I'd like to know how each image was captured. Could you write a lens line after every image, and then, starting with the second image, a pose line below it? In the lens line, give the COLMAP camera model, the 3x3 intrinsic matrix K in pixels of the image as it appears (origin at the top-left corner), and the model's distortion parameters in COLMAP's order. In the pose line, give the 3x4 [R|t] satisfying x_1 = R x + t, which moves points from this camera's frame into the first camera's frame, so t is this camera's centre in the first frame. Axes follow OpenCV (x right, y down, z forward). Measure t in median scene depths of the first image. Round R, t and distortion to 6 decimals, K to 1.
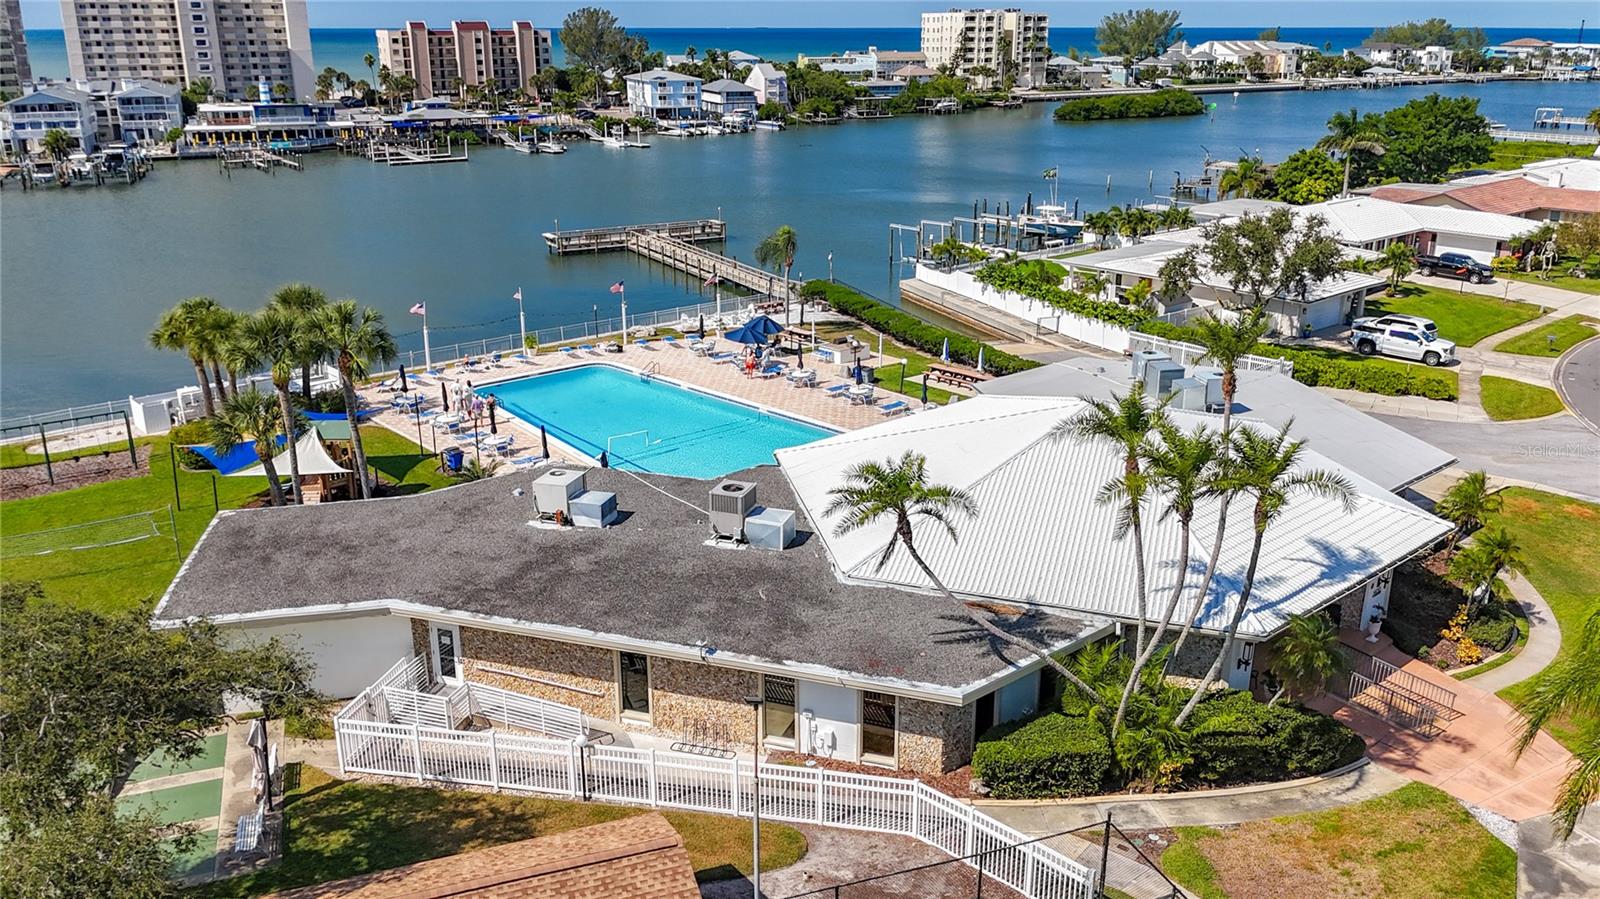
lens RADIAL K [[1264.2, 0, 812.5], [0, 1264.2, 455.6], [0, 0, 1]] dist [0.000741, -0.004149]
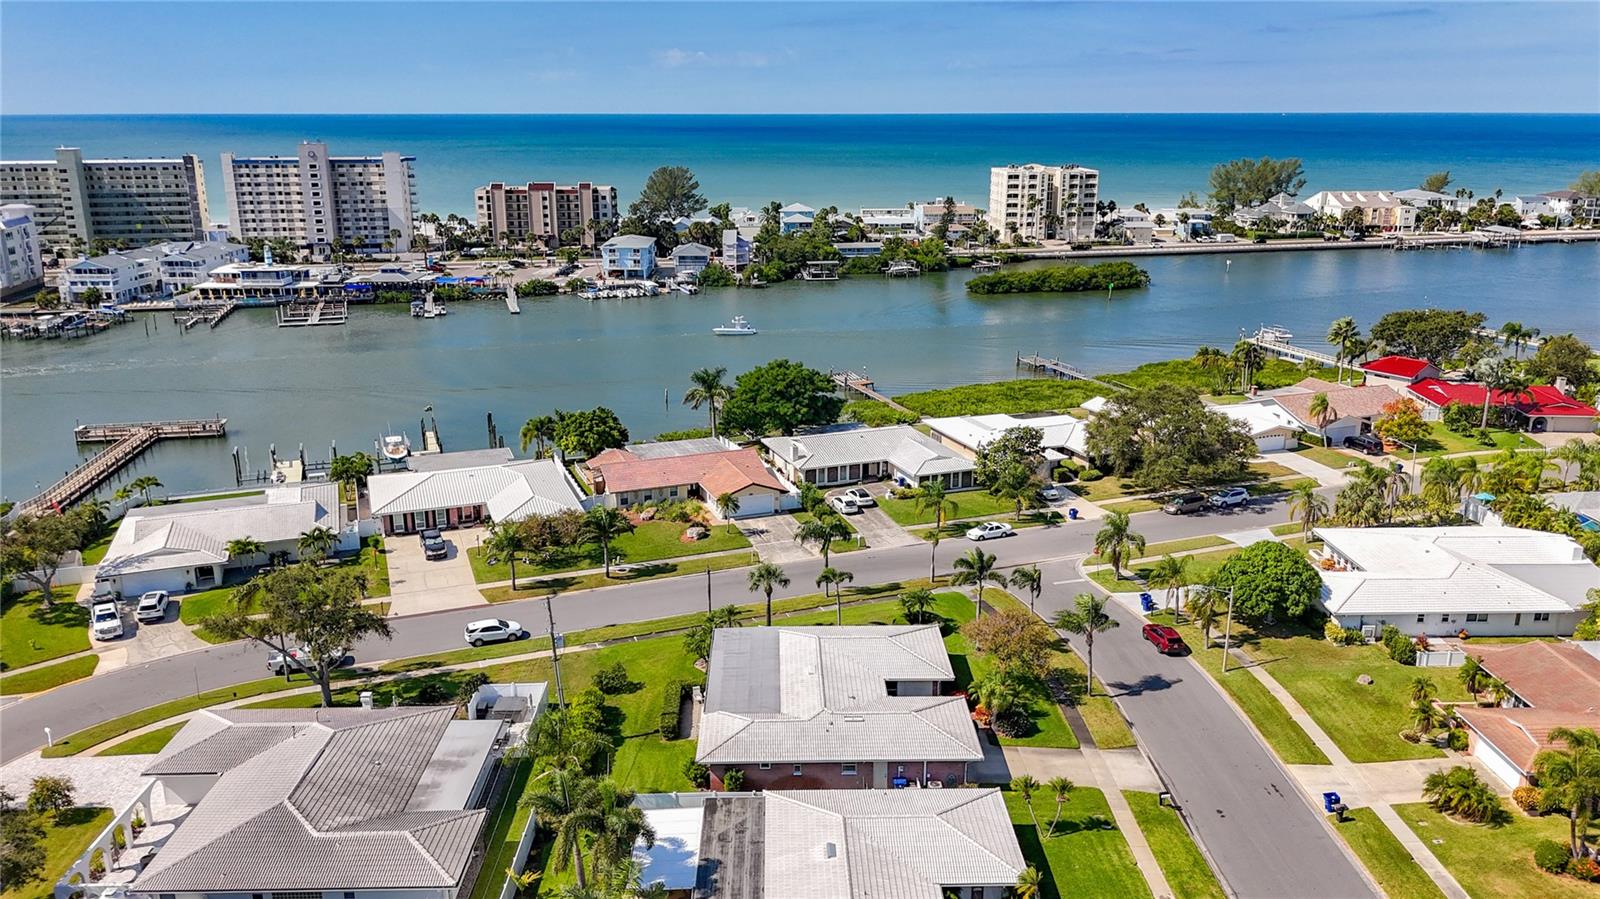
lens RADIAL K [[1193.1, 0, 800.0], [0, 1193.1, 449.5], [0, 0, 1]] dist [0.032424, -0.058178]
pose [[0.938675, 0.094281, -0.331664, 0.341592], [-0.111574, 0.993193, -0.033446, -0.067444], [0.326253, 0.068400, 0.942804, 0.000000]]
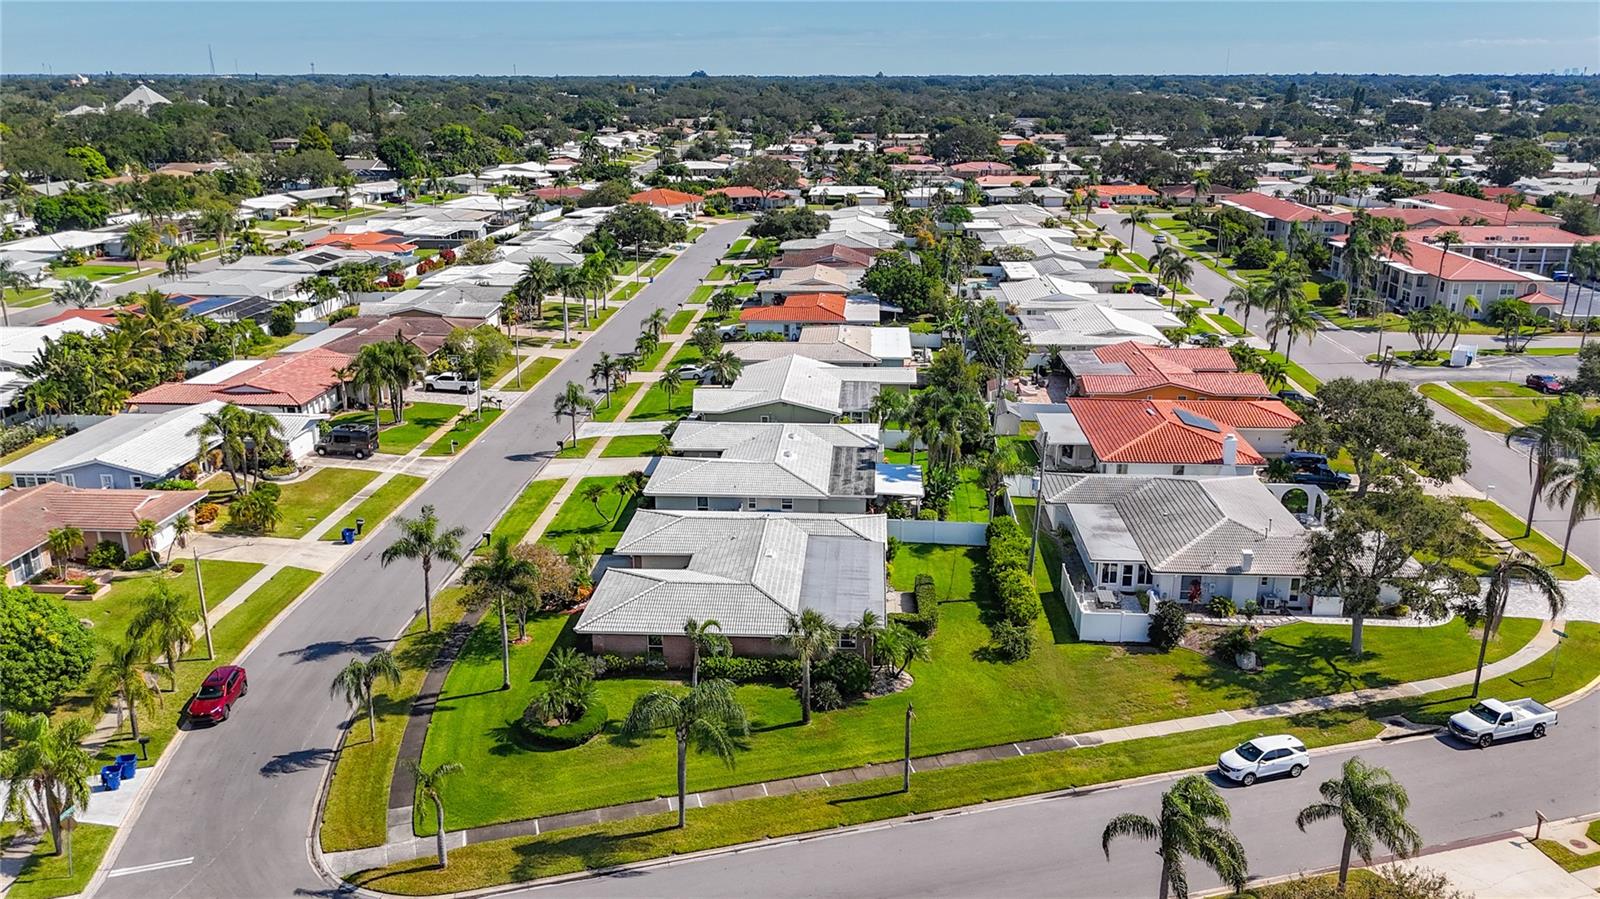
lens RADIAL K [[1209.7, 0, 800.0], [0, 1209.7, 449.5], [0, 0, 1]] dist [0.070327, -0.100722]
pose [[-0.908292, -0.121556, 0.400287, 0.183440], [0.135447, 0.819861, 0.556311, -0.164965], [-0.395802, 0.559510, -0.728209, 0.364698]]
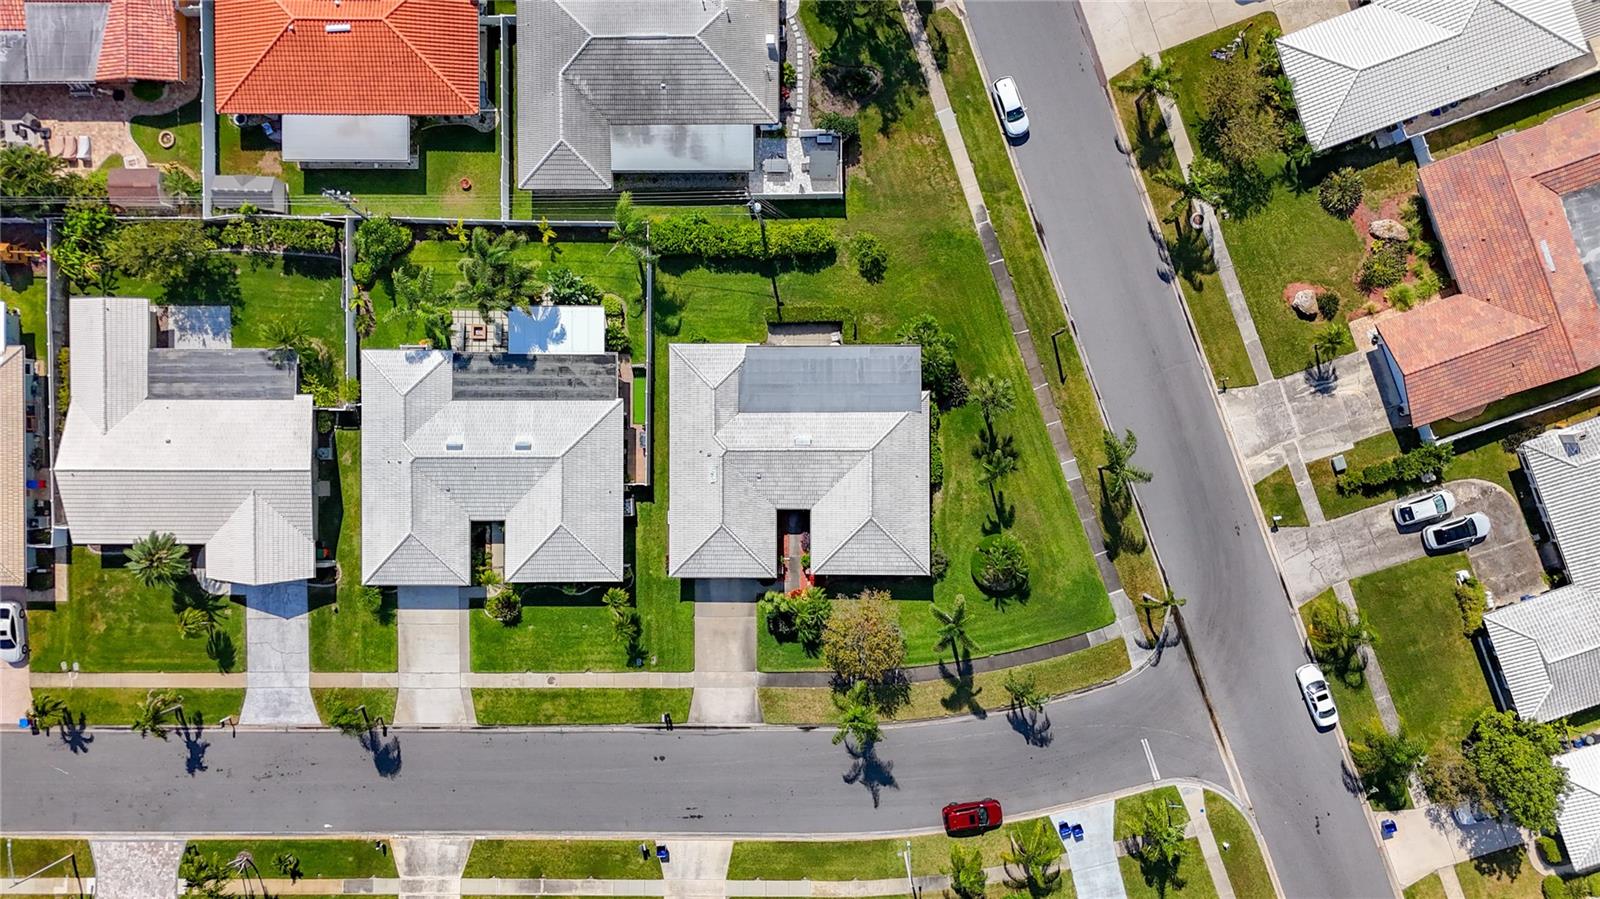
lens RADIAL K [[1193.1, 0, 800.0], [0, 1193.1, 449.5], [0, 0, 1]] dist [0.032424, -0.058178]
pose [[-0.363697, 0.931281, 0.020975, 0.267196], [-0.266861, -0.125739, 0.955497, -0.270307], [0.892474, 0.341914, 0.294254, 0.149732]]
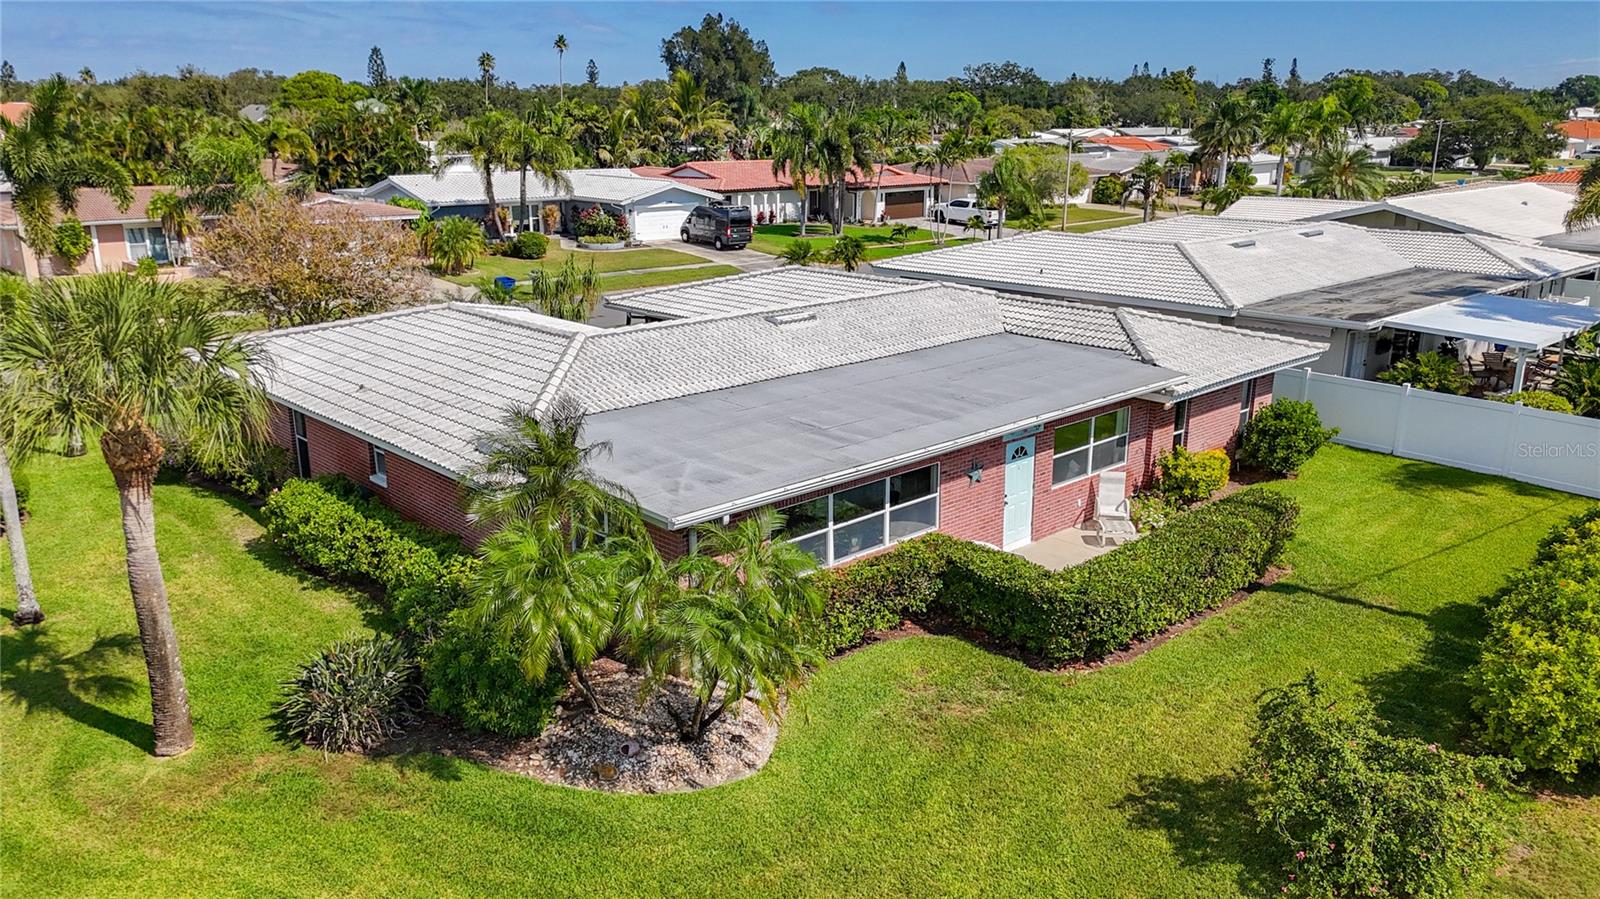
lens RADIAL K [[1194.6, 0, 806.0], [0, 1194.6, 475.0], [0, 0, 1]] dist [0.030414, -0.004479]
pose [[-0.375615, -0.267623, 0.887295, 0.203187], [0.297215, 0.872046, 0.388842, -0.052605], [-0.877825, 0.409772, -0.248012, 0.243997]]
